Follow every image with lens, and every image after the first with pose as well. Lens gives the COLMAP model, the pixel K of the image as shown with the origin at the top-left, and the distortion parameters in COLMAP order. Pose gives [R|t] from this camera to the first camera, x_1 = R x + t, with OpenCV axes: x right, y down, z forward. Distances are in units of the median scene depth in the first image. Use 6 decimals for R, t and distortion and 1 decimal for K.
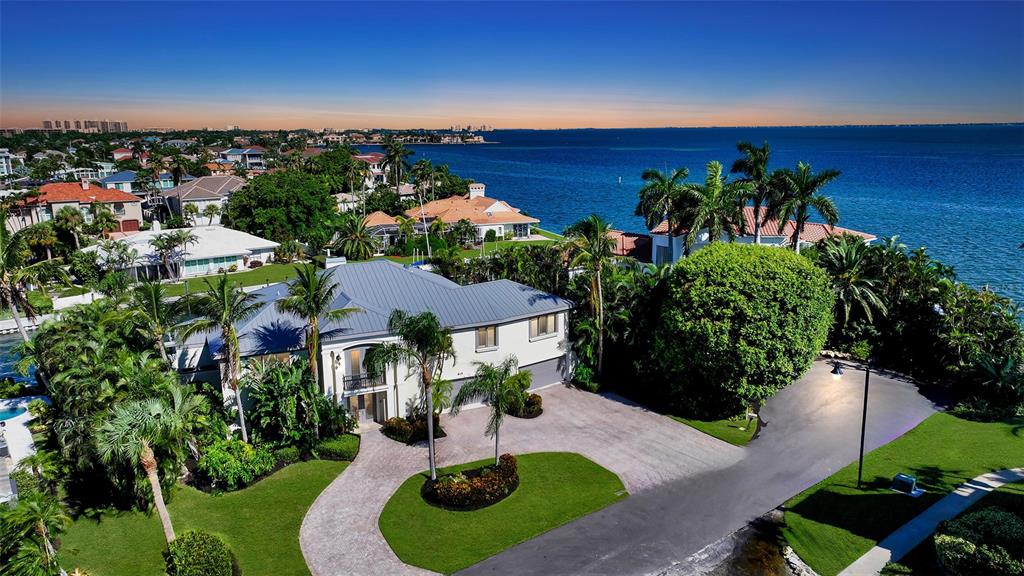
lens RADIAL K [[717.7, 0, 512.0], [0, 717.7, 288.0], [0, 0, 1]] dist [0.002751, 0.001767]
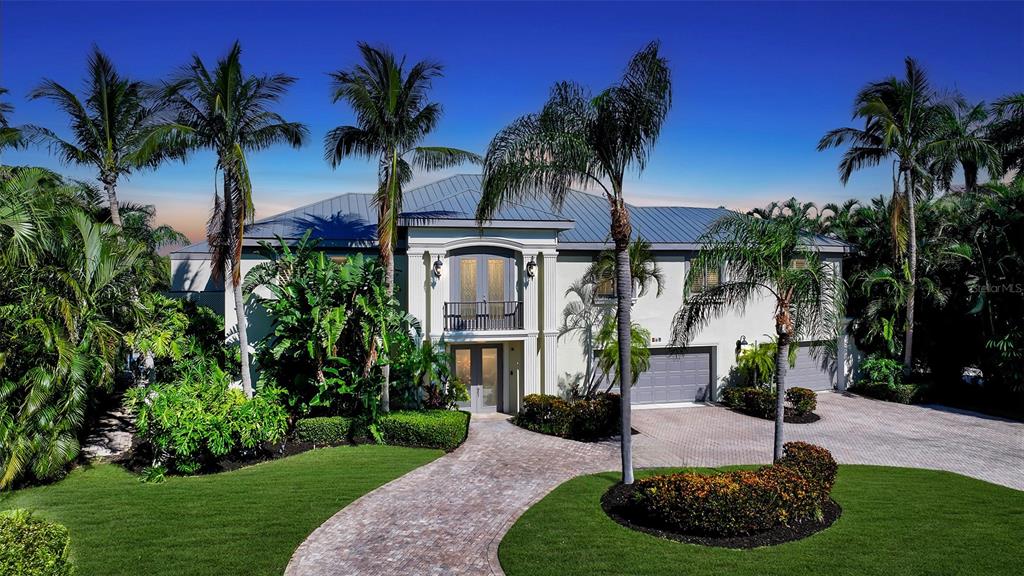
lens RADIAL K [[717.7, 0, 512.0], [0, 717.7, 288.0], [0, 0, 1]] dist [0.002751, 0.001767]
pose [[0.983532, 0.005391, -0.180653, -0.090600], [-0.042681, 0.978212, -0.203175, 0.217395], [0.175621, 0.207539, 0.962333, 0.496187]]
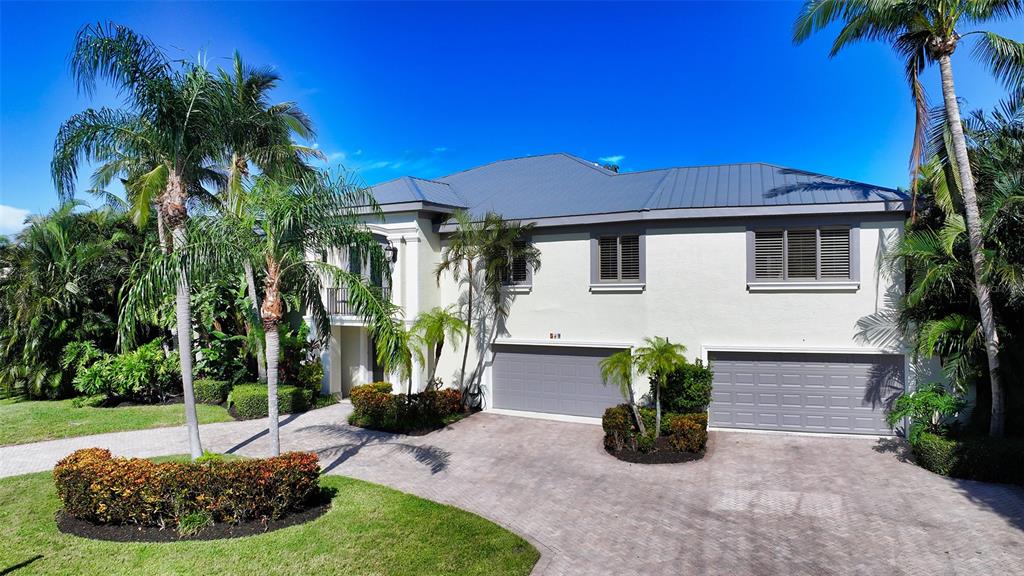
lens RADIAL K [[717.7, 0, 512.0], [0, 717.7, 288.0], [0, 0, 1]] dist [0.002751, 0.001767]
pose [[0.576619, 0.008199, -0.816972, 0.308130], [-0.174945, 0.977996, -0.113662, 0.160984], [0.798063, 0.208465, 0.565365, 0.795886]]
